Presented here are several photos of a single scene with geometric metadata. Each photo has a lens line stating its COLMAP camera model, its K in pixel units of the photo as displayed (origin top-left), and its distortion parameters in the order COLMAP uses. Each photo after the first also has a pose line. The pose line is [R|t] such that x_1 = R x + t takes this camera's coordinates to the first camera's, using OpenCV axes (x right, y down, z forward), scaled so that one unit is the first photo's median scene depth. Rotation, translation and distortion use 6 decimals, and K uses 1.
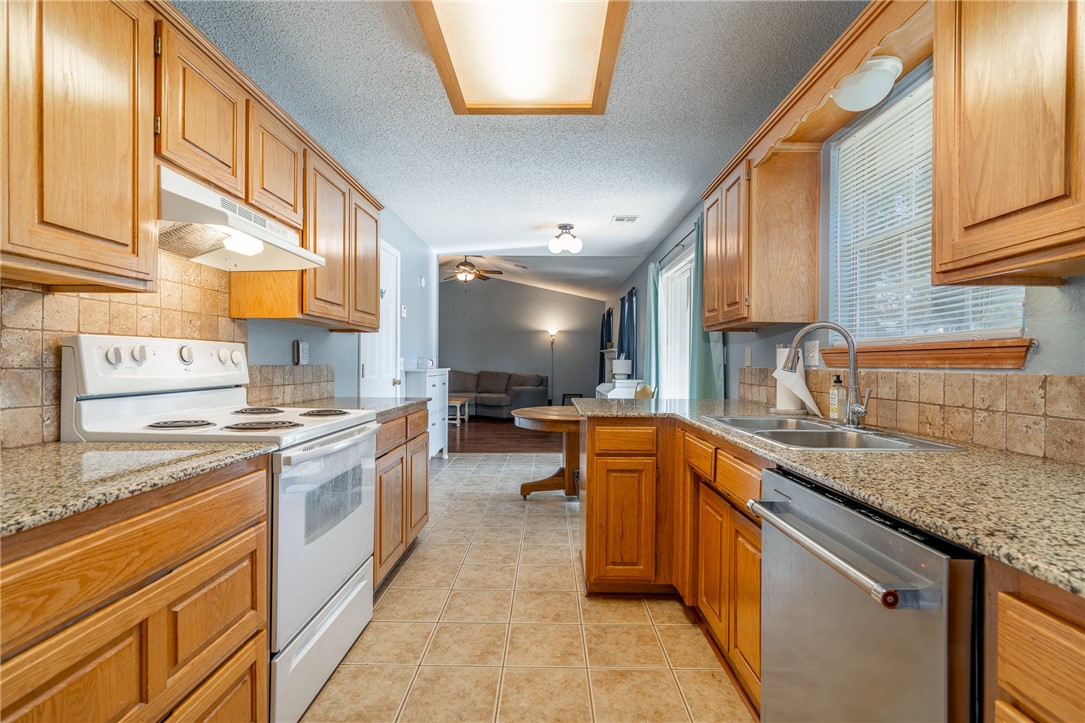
lens RADIAL K [[499.1, 0, 544.2], [0, 499.1, 364.2], [0, 0, 1]] dist [-0.008068, 0.001706]
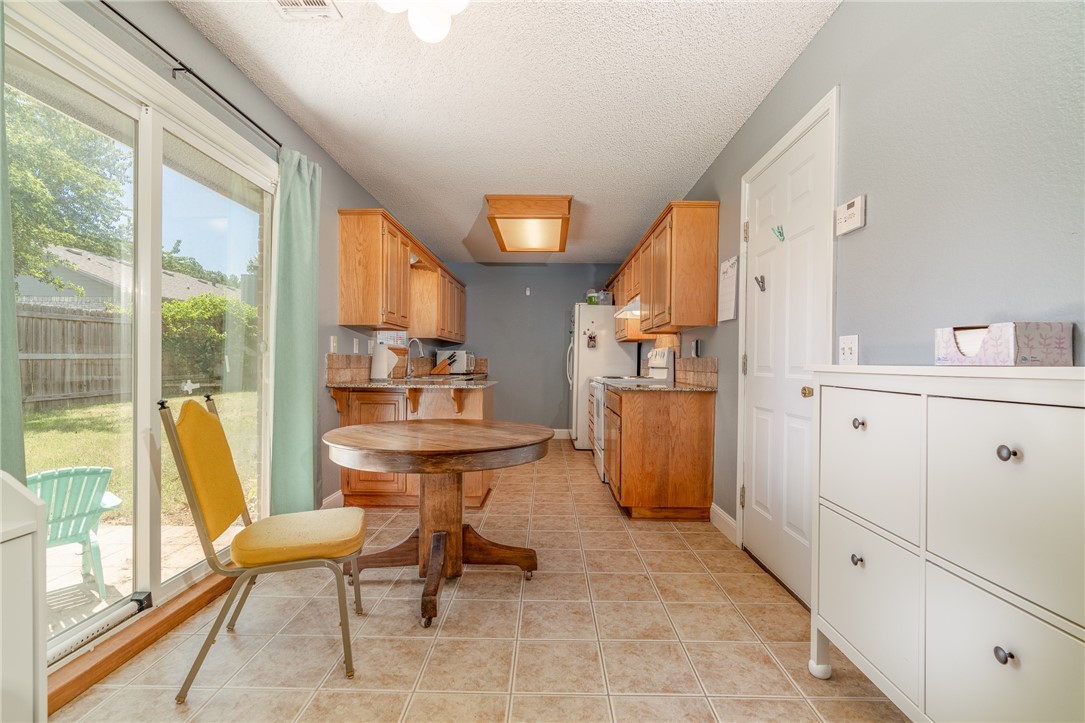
lens RADIAL K [[499.1, 0, 542.4], [0, 499.1, 363.4], [0, 0, 1]] dist [-0.008068, 0.001706]
pose [[-0.999912, -0.013172, 0.001534, -0.108708], [-0.013168, 0.999909, 0.002793, 0.028881], [-0.001570, 0.002773, -0.999995, 3.325598]]
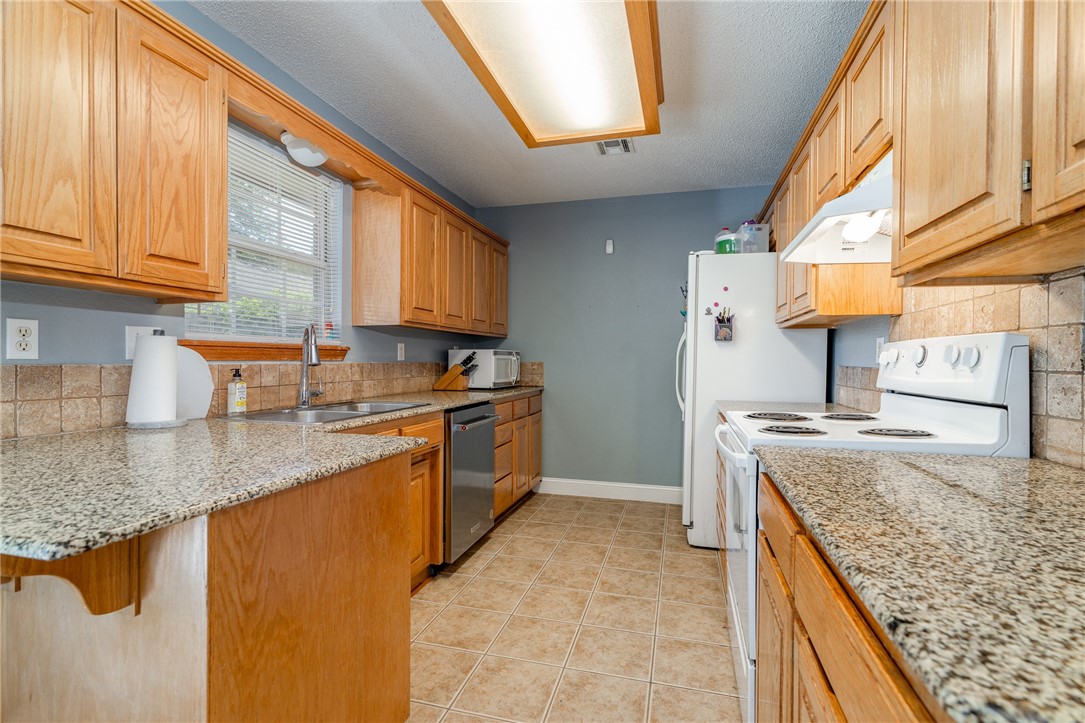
lens RADIAL K [[499.1, 0, 544.0], [0, 499.1, 364.1], [0, 0, 1]] dist [-0.008068, 0.001706]
pose [[-0.966378, -0.013649, 0.256762, -0.270564], [-0.011311, 0.999880, 0.010578, -0.005224], [-0.256876, 0.007318, -0.966417, 1.832771]]
